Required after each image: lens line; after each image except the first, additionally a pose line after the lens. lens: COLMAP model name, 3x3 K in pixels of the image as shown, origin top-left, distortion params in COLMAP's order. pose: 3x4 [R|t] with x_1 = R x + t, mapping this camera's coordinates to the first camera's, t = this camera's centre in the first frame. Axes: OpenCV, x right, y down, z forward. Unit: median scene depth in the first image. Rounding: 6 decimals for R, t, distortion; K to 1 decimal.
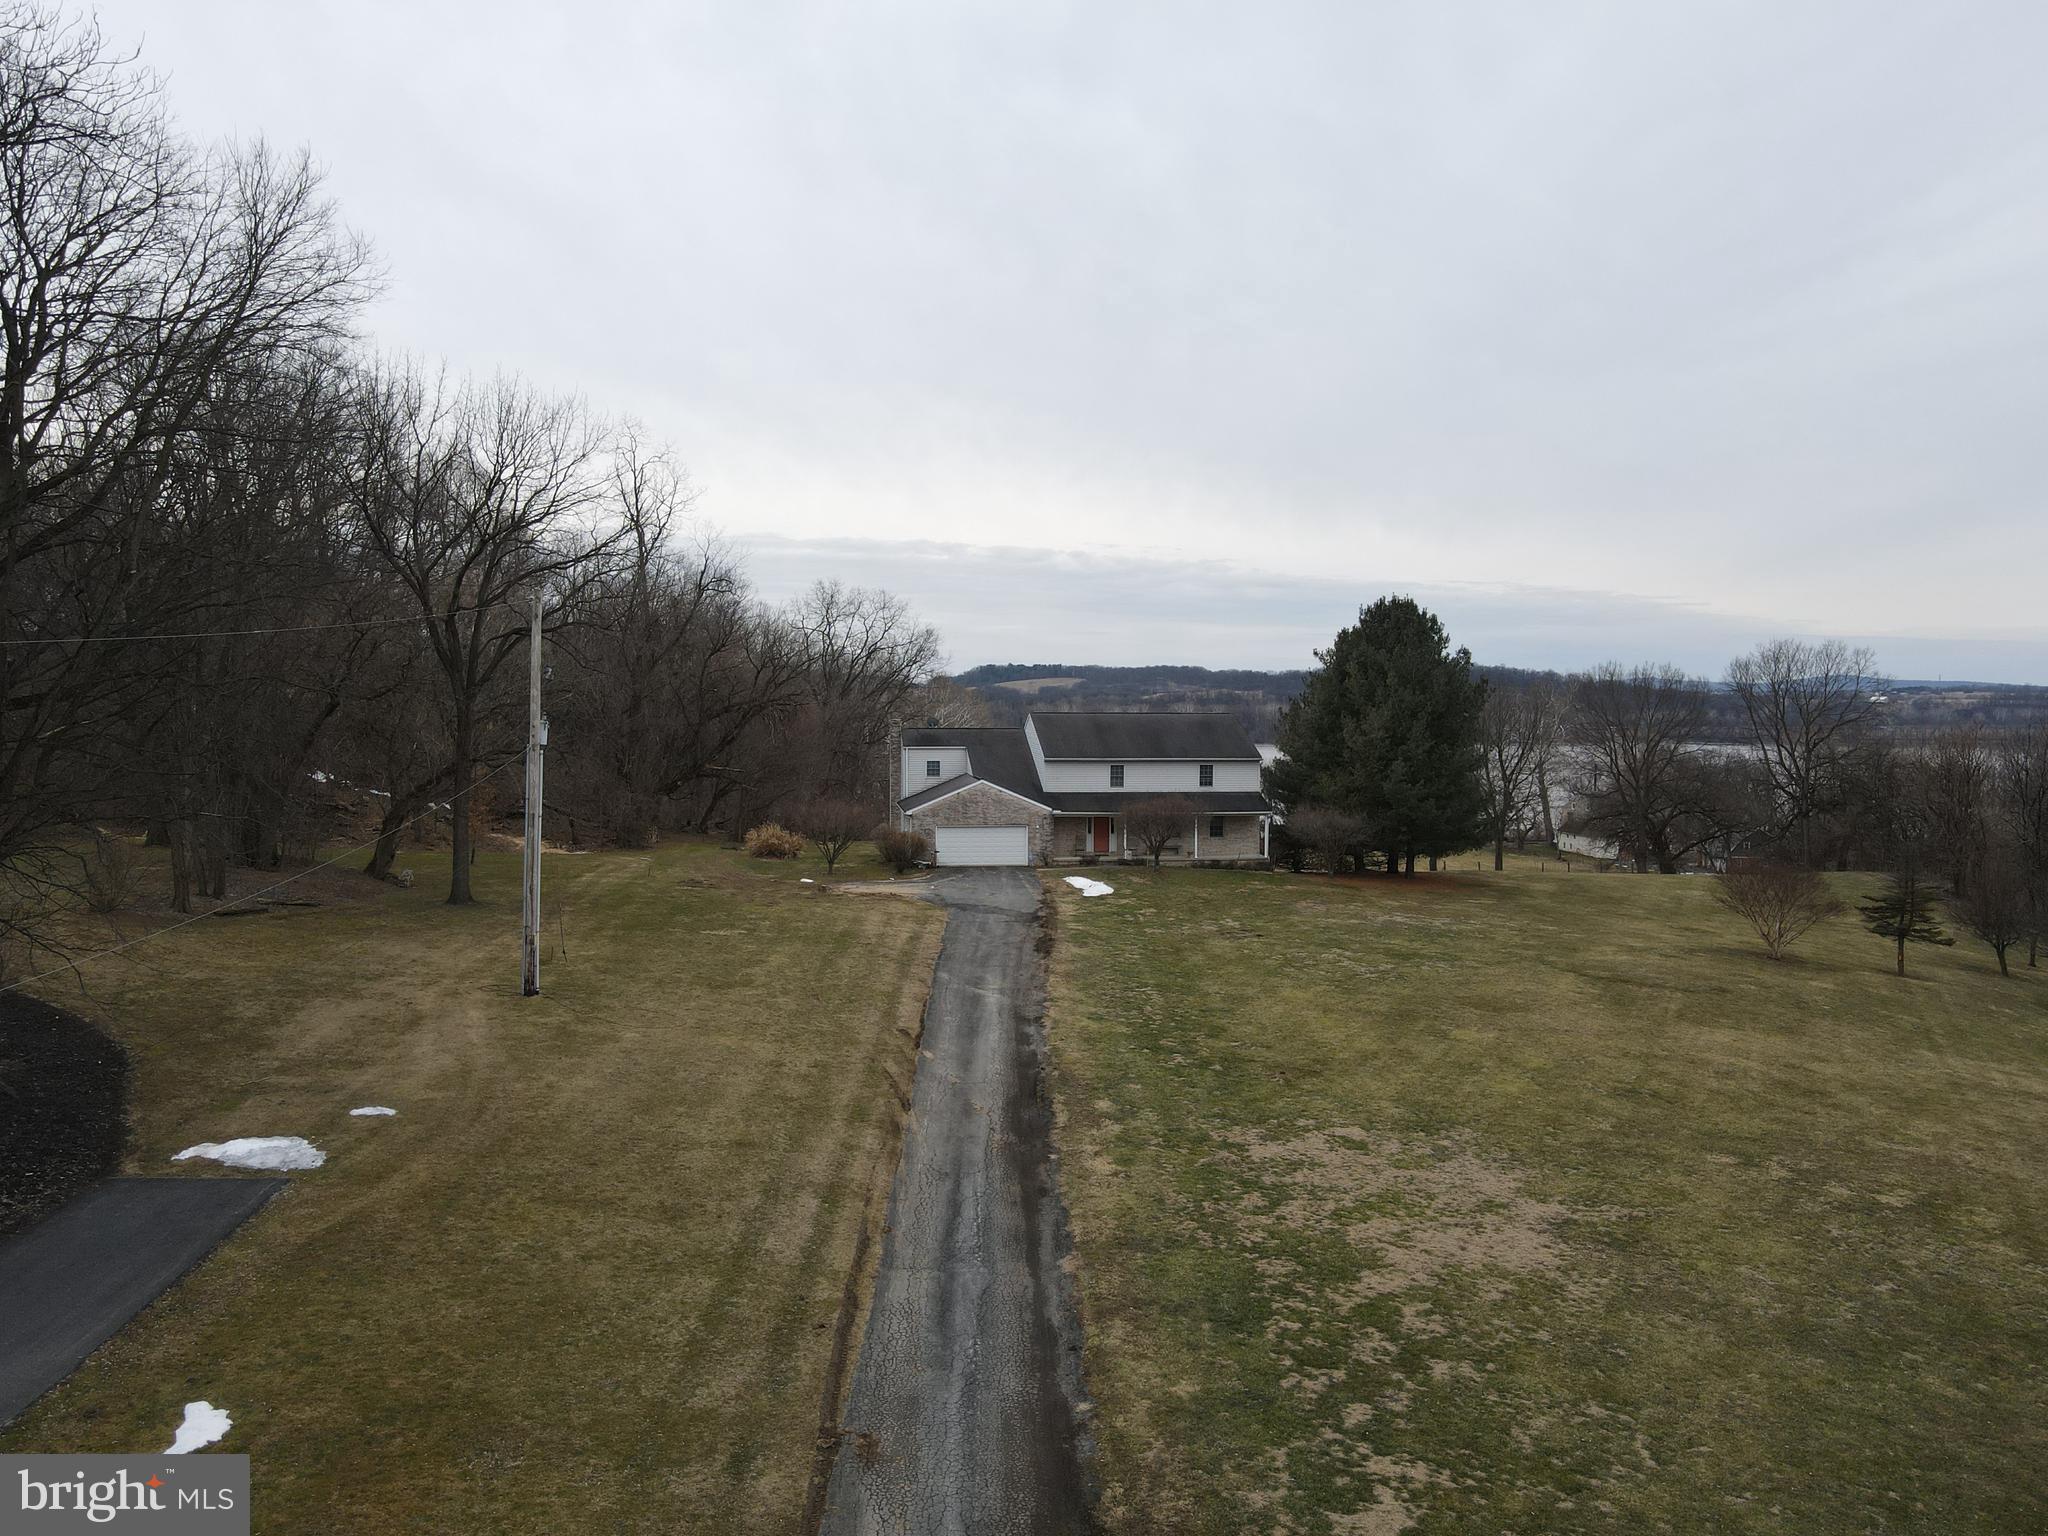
lens RADIAL K [[1503.2, 0, 1014.4], [0, 1503.2, 767.0], [0, 0, 1]] dist [-0.004136, 0.022543]
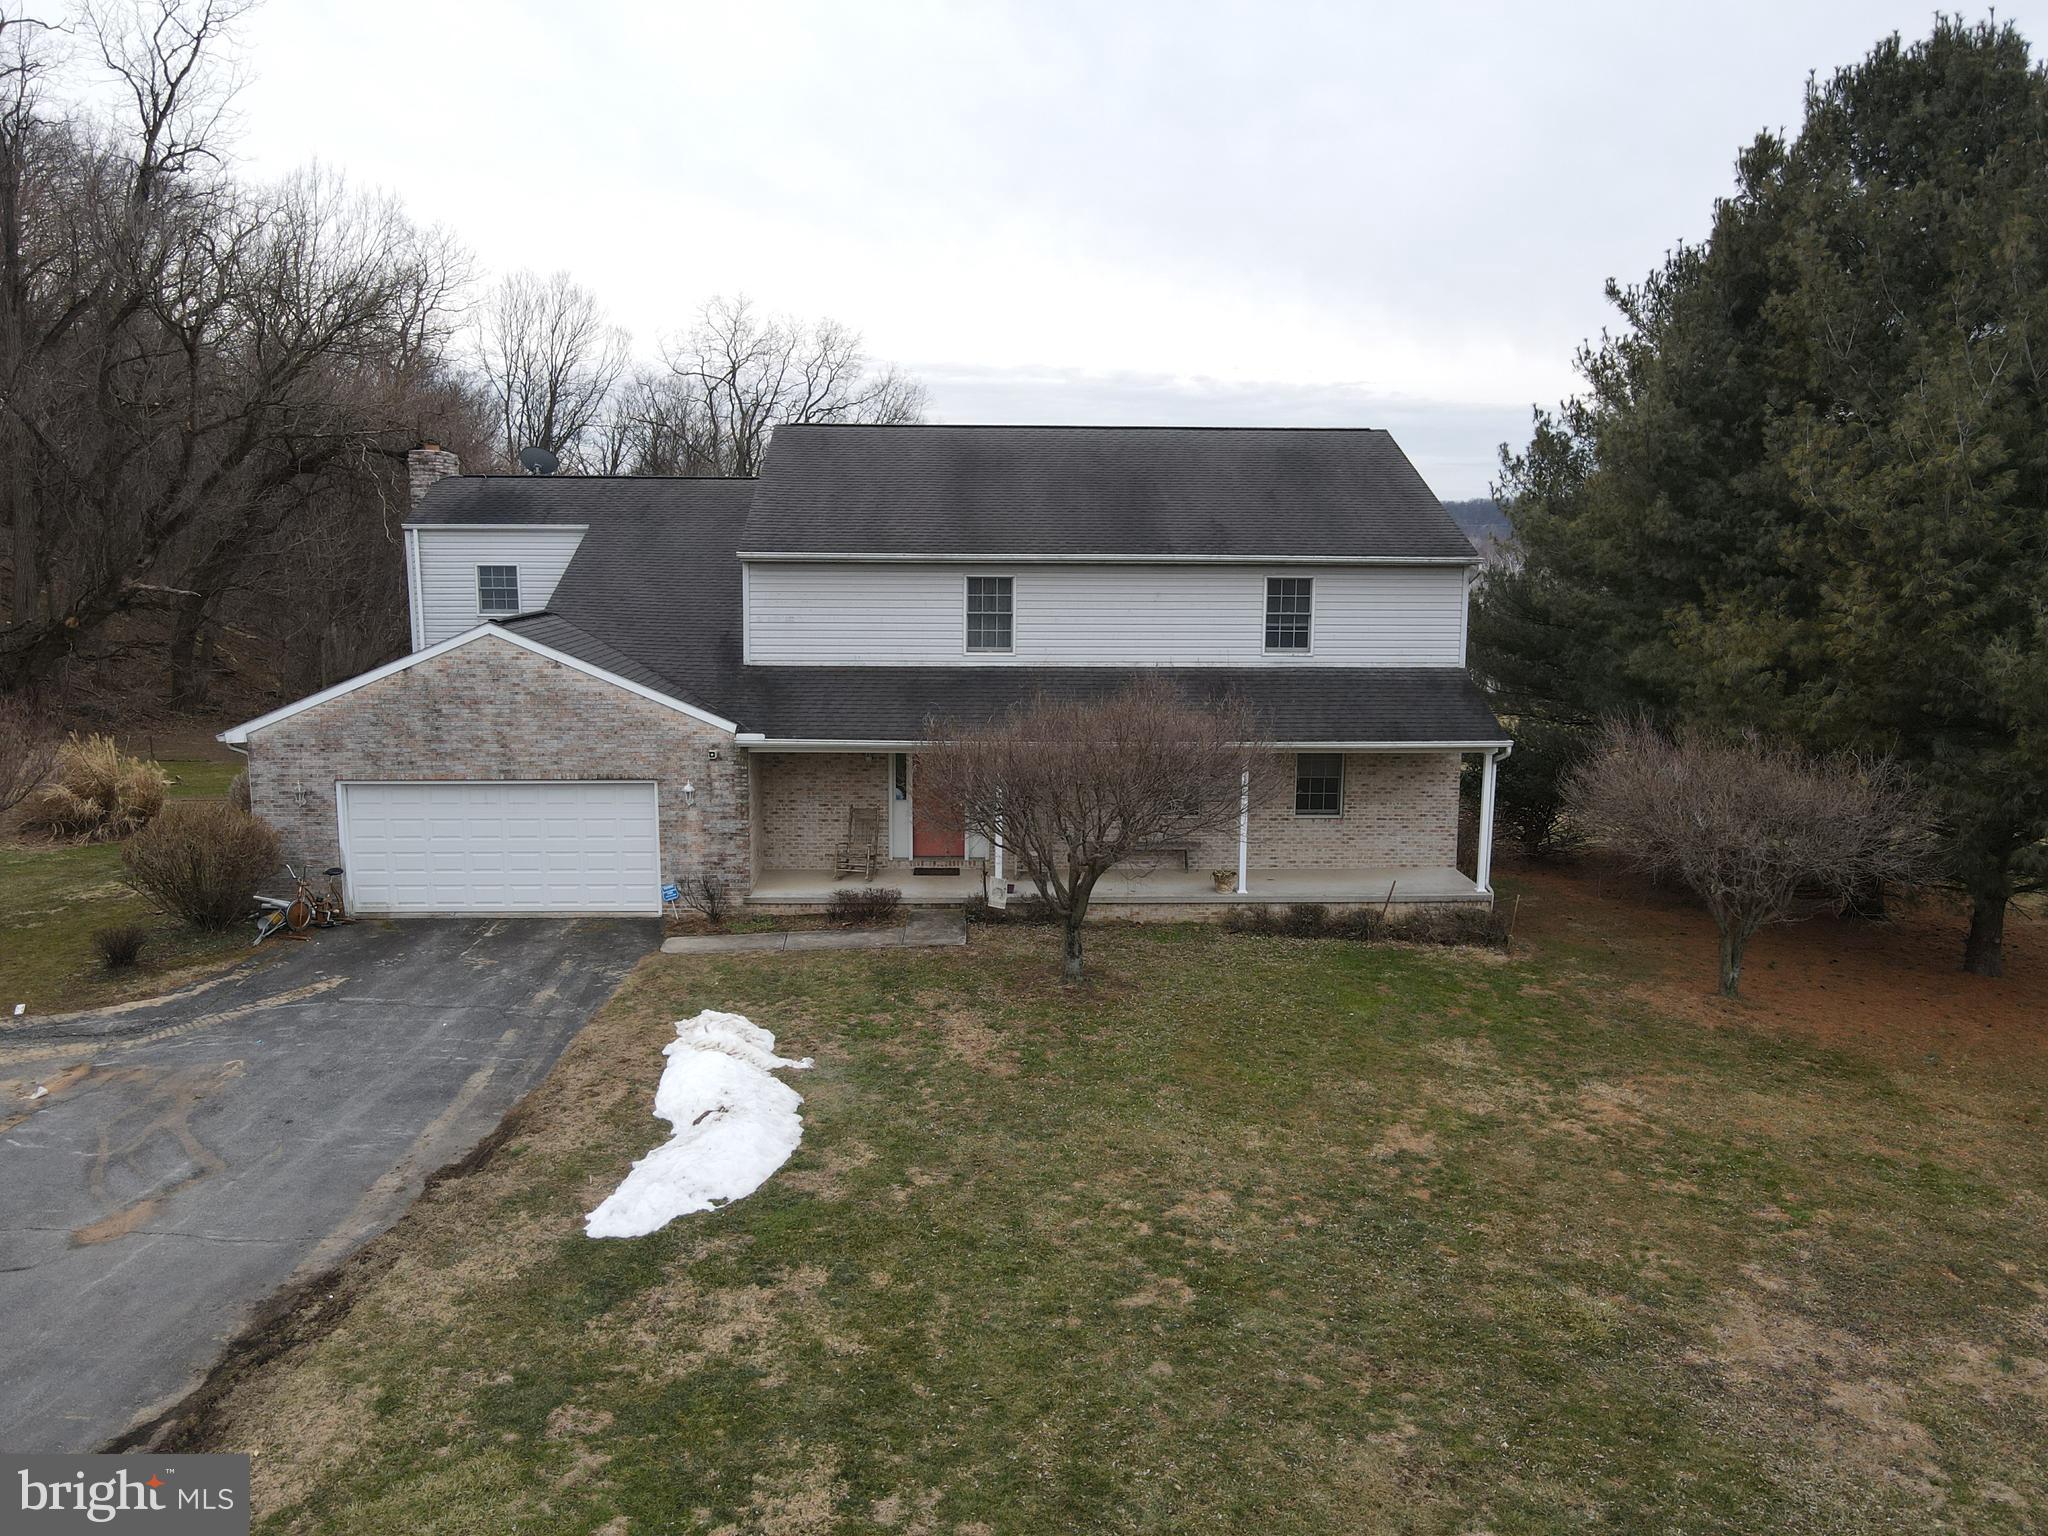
lens RADIAL K [[1503.2, 0, 1014.4], [0, 1503.2, 767.0], [0, 0, 1]] dist [-0.004136, 0.022543]
pose [[0.995725, 0.015707, -0.091020, 0.129378], [-0.005684, 0.993988, 0.109342, 0.004615], [0.092191, -0.108357, 0.989828, 0.889789]]
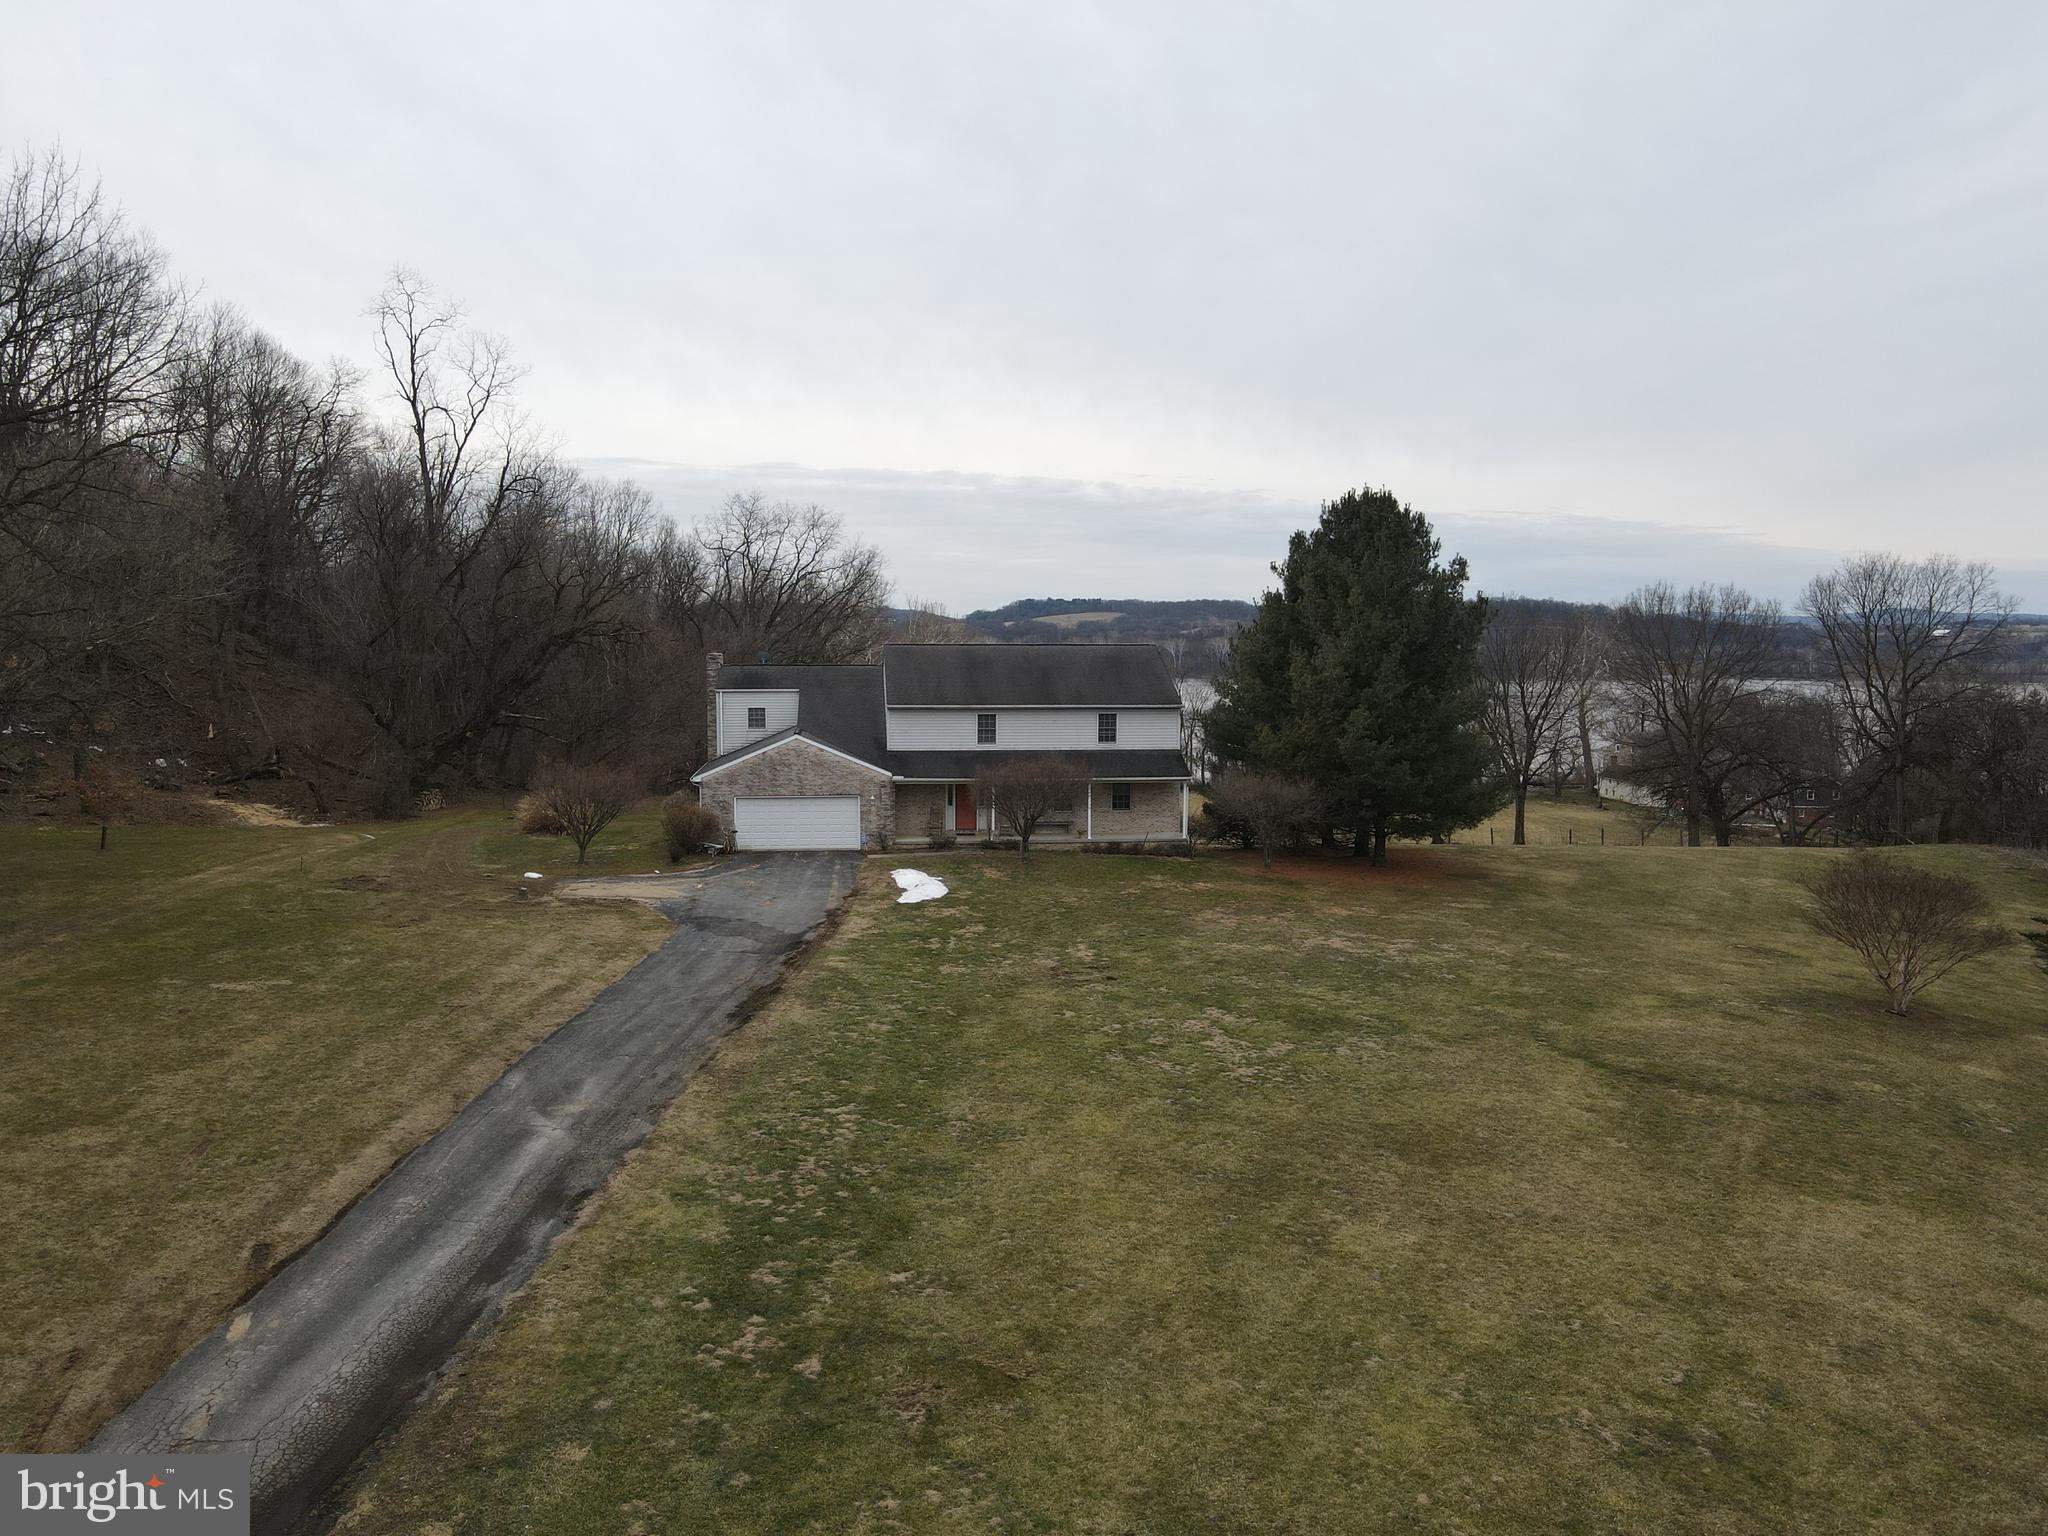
lens RADIAL K [[1506.4, 0, 1016.5], [0, 1506.4, 760.0], [0, 0, 1]] dist [0.004431, 0.005299]
pose [[0.999658, 0.000816, -0.026153, 0.131185], [0.000185, 0.999268, 0.038254, -0.009131], [0.026165, -0.038246, 0.998926, 0.320327]]
